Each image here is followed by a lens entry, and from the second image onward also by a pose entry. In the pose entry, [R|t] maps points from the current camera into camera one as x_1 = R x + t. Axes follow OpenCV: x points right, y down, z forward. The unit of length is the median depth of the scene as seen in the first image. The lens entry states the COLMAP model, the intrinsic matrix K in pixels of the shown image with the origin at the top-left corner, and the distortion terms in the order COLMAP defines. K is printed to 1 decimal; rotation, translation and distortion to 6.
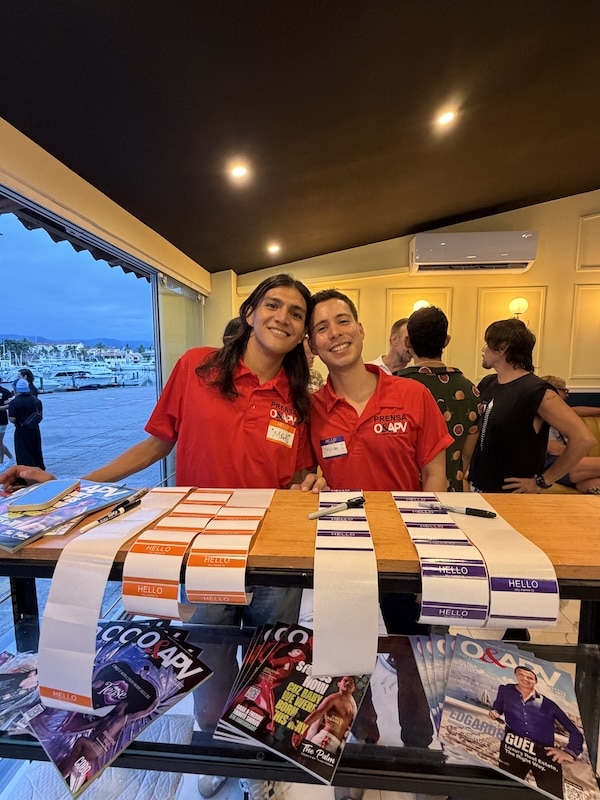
lens RADIAL K [[350.8, 0, 301.2], [0, 350.8, 408.7], [0, 0, 1]] dist [0.001537, -0.001087]
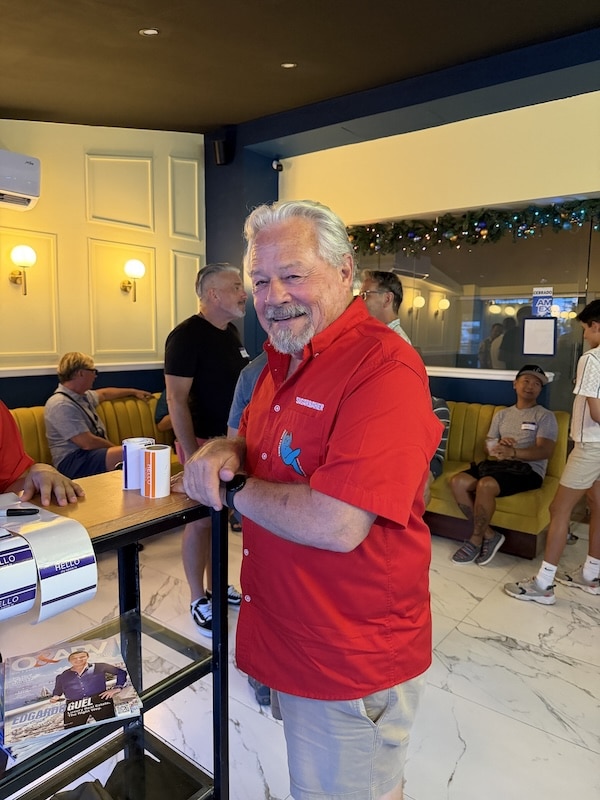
lens RADIAL K [[585.4, 0, 299.1], [0, 585.4, 400.7], [0, 0, 1]] dist [0.001226, -0.013604]
pose [[0.554784, -0.077637, 0.828364, -0.361719], [0.083895, 0.995782, 0.037141, 0.023605], [-0.827754, 0.048890, 0.558957, -0.525357]]
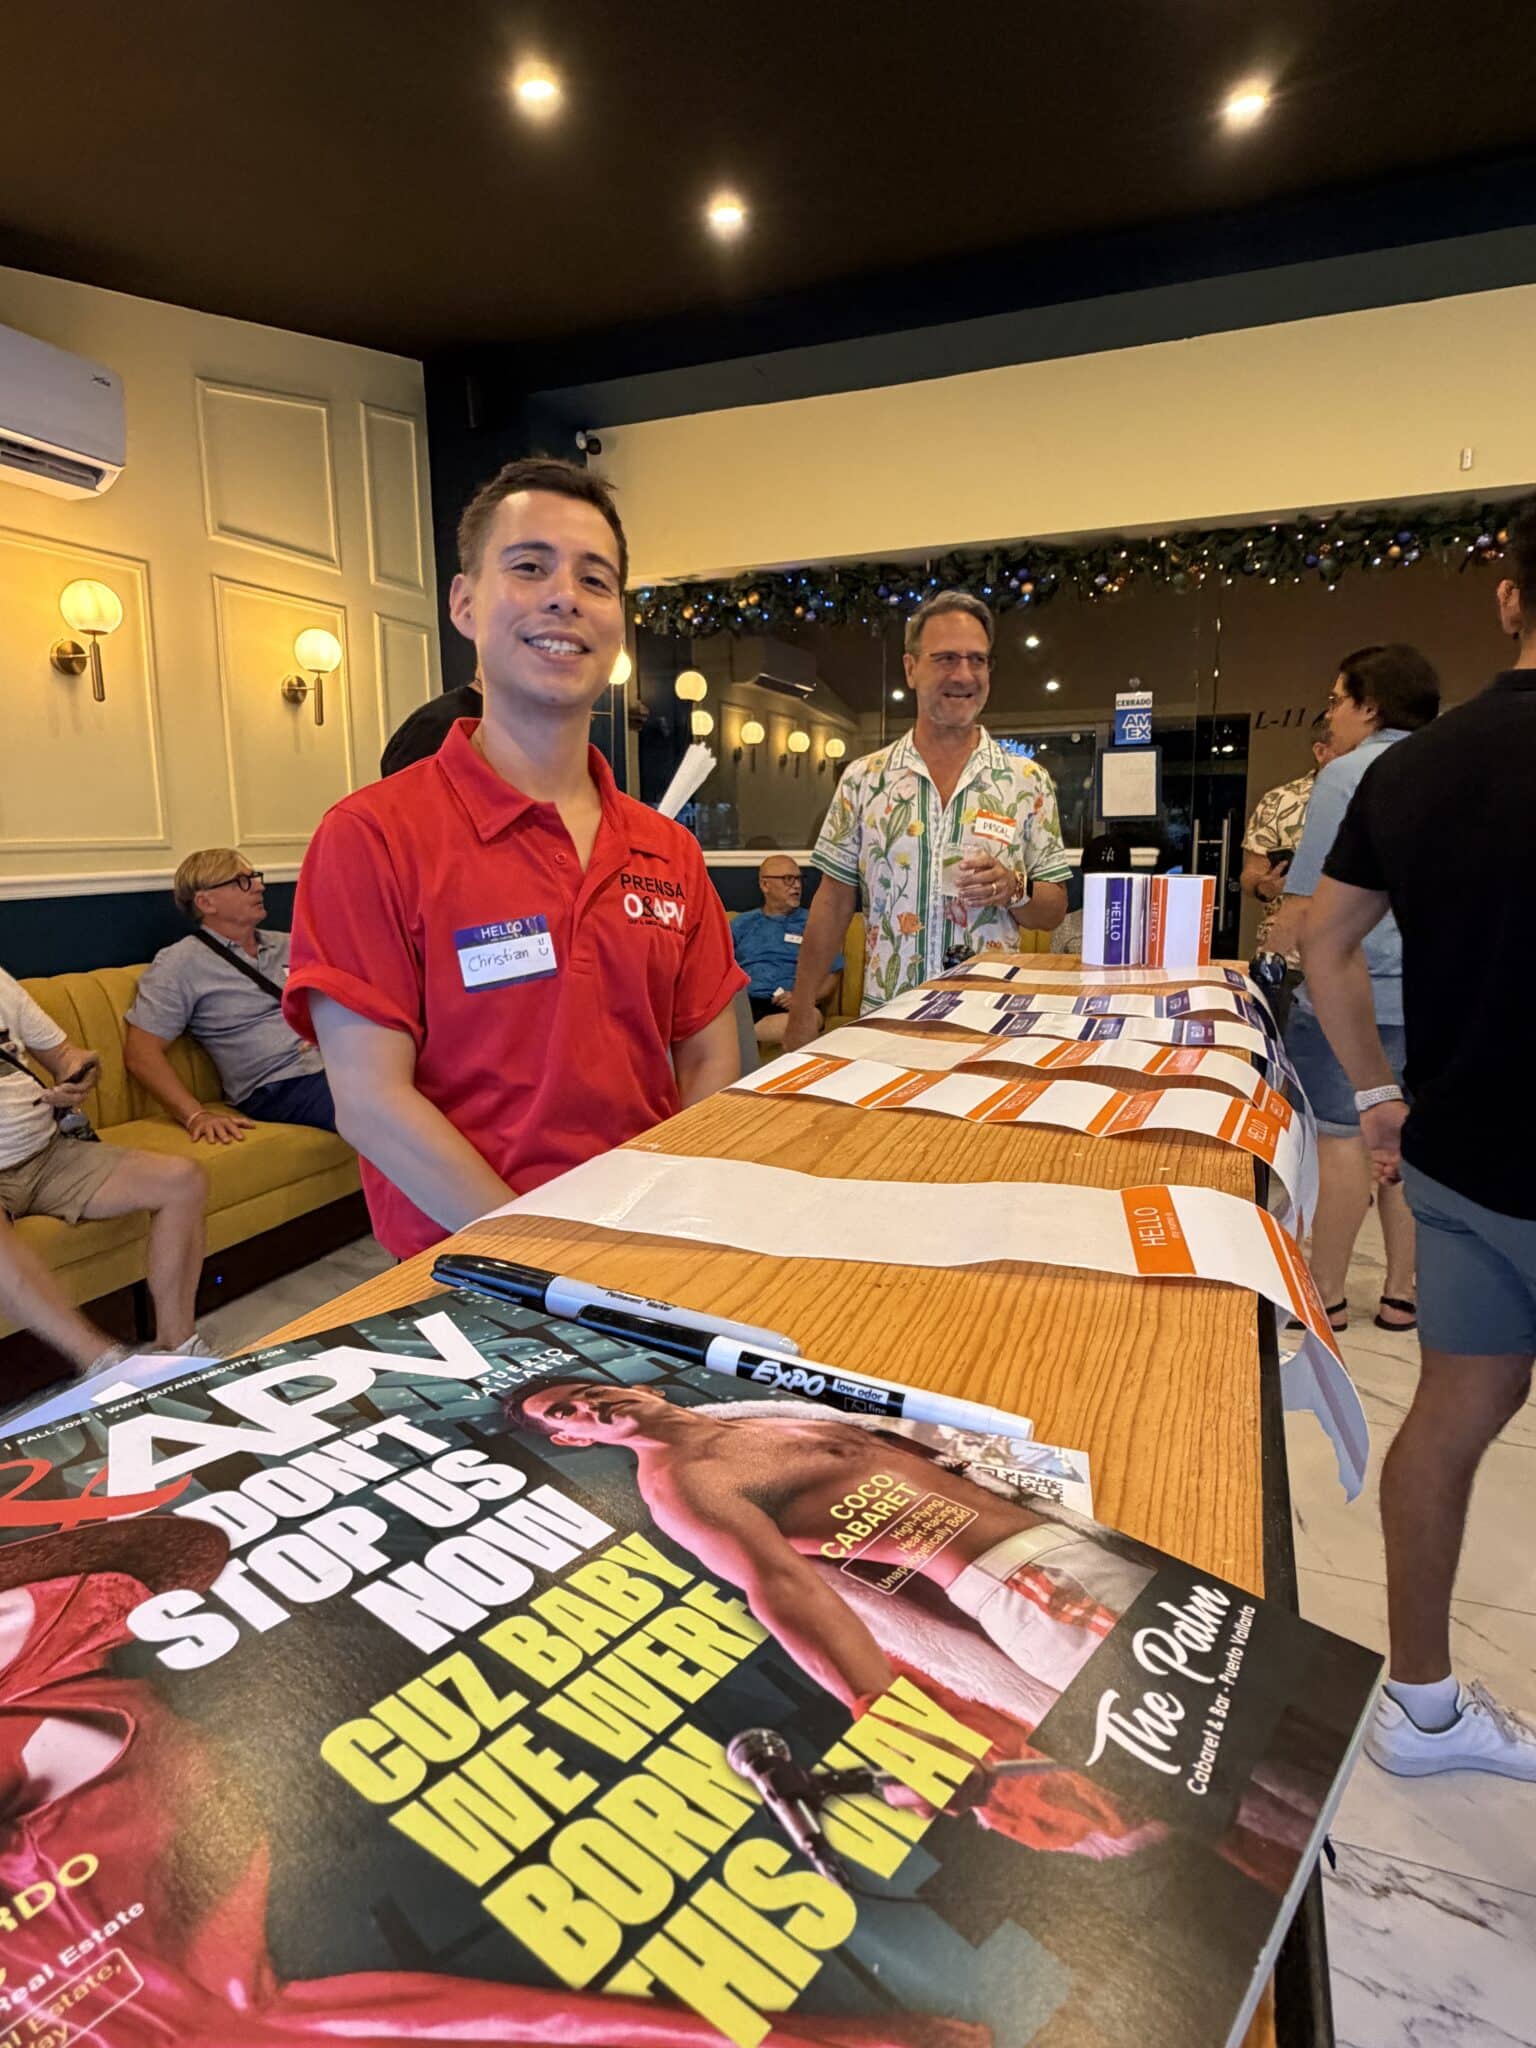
lens RADIAL K [[1146.8, 0, 766.7], [0, 1146.8, 1024.8], [0, 0, 1]] dist [-0.027718, 0.001659]
pose [[0.288477, -0.152826, 0.945212, -0.827719], [0.129281, 0.984357, 0.119699, 0.095731], [-0.948719, 0.087668, 0.303721, 0.738558]]
